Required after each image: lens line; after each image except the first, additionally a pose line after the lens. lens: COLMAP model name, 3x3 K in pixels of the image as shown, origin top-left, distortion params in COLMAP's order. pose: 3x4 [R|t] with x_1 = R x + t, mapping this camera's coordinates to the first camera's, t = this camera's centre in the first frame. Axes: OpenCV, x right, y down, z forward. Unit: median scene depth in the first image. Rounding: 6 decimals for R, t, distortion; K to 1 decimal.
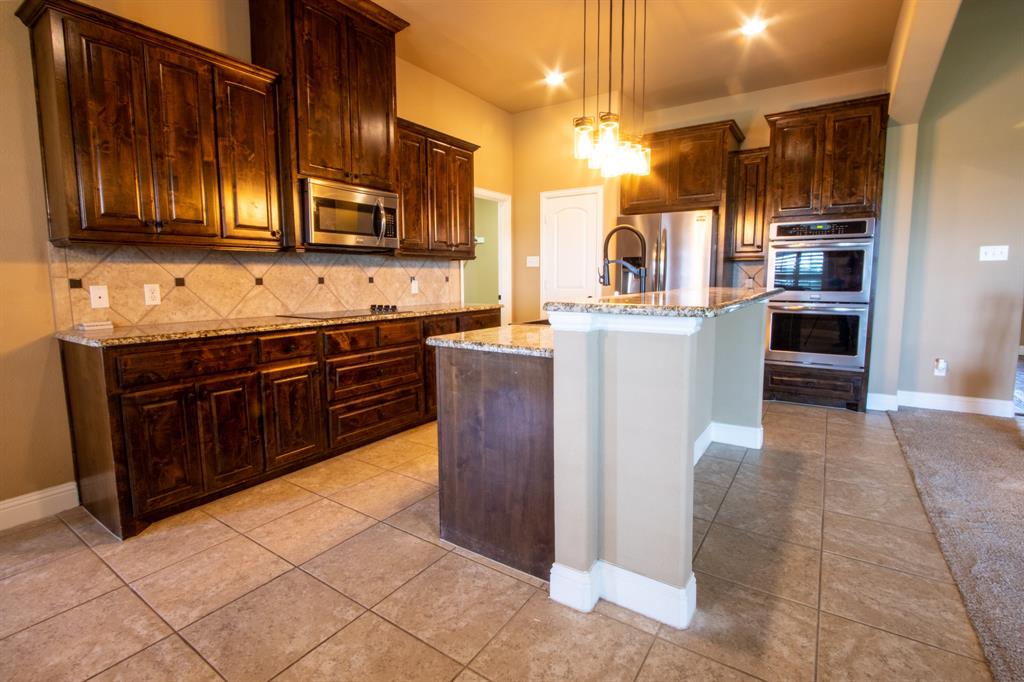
lens RADIAL K [[474.5, 0, 502.5], [0, 474.5, 329.0], [0, 0, 1]] dist [-0.014407, -0.000462]
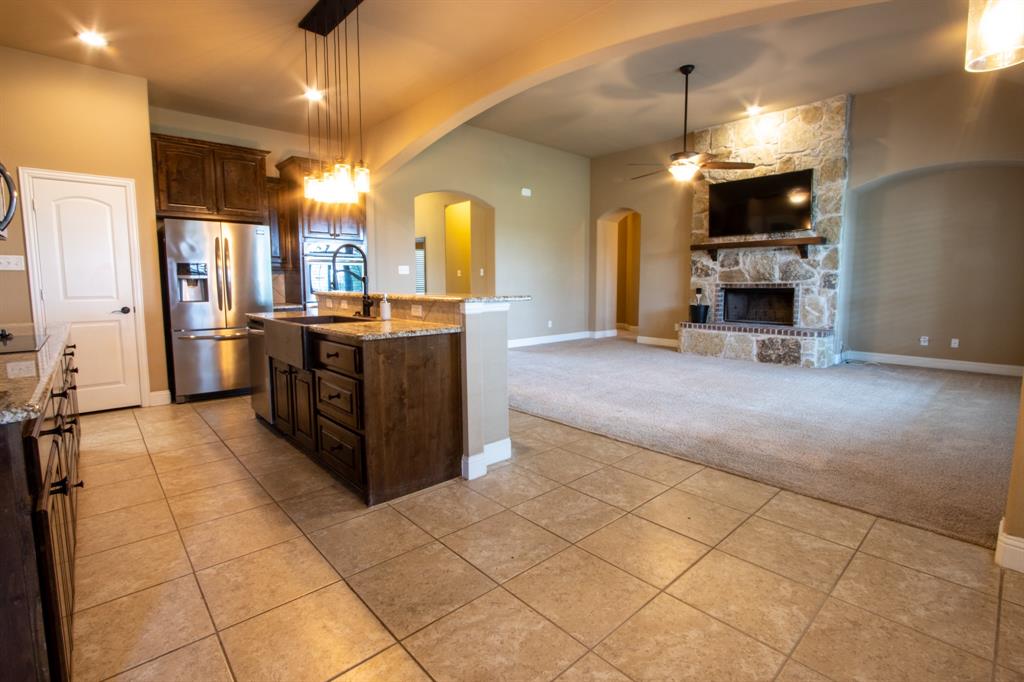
lens RADIAL K [[474.5, 0, 502.5], [0, 474.5, 329.0], [0, 0, 1]] dist [-0.014407, -0.000462]
pose [[0.238324, -0.090910, 0.966921, -1.100317], [0.106599, 0.992042, 0.066998, -0.033356], [-0.965318, 0.087106, 0.246118, 0.349620]]
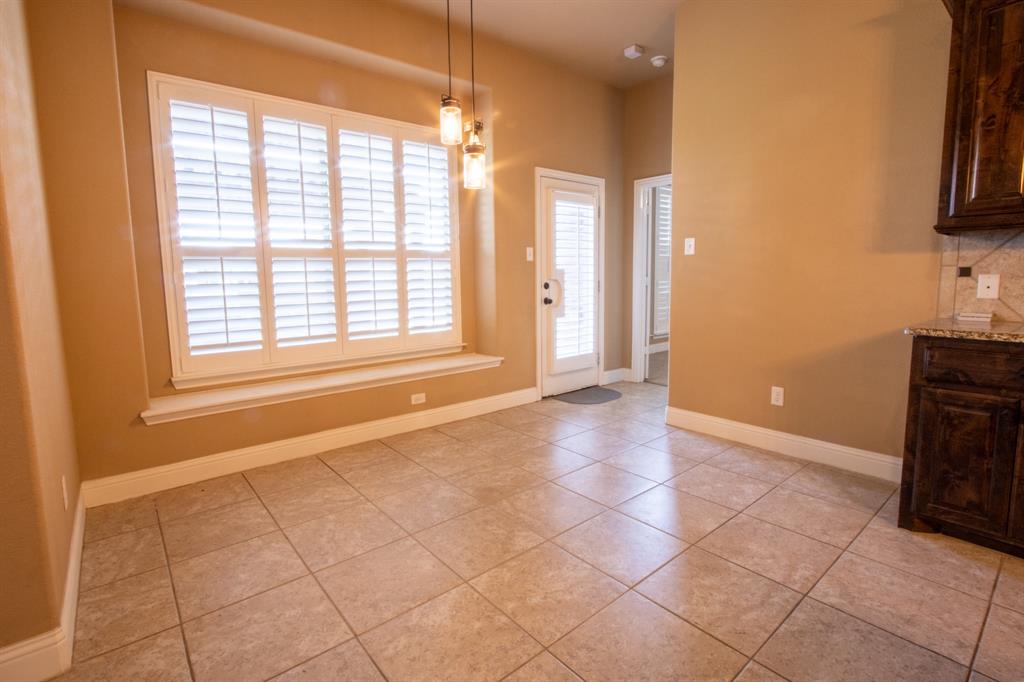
lens RADIAL K [[474.5, 0, 502.5], [0, 474.5, 329.0], [0, 0, 1]] dist [-0.014407, -0.000462]
pose [[-0.277358, 0.119013, -0.953367, 0.330726], [-0.088509, 0.984913, 0.148700, -0.043440], [0.956681, 0.125625, -0.262640, 0.382852]]
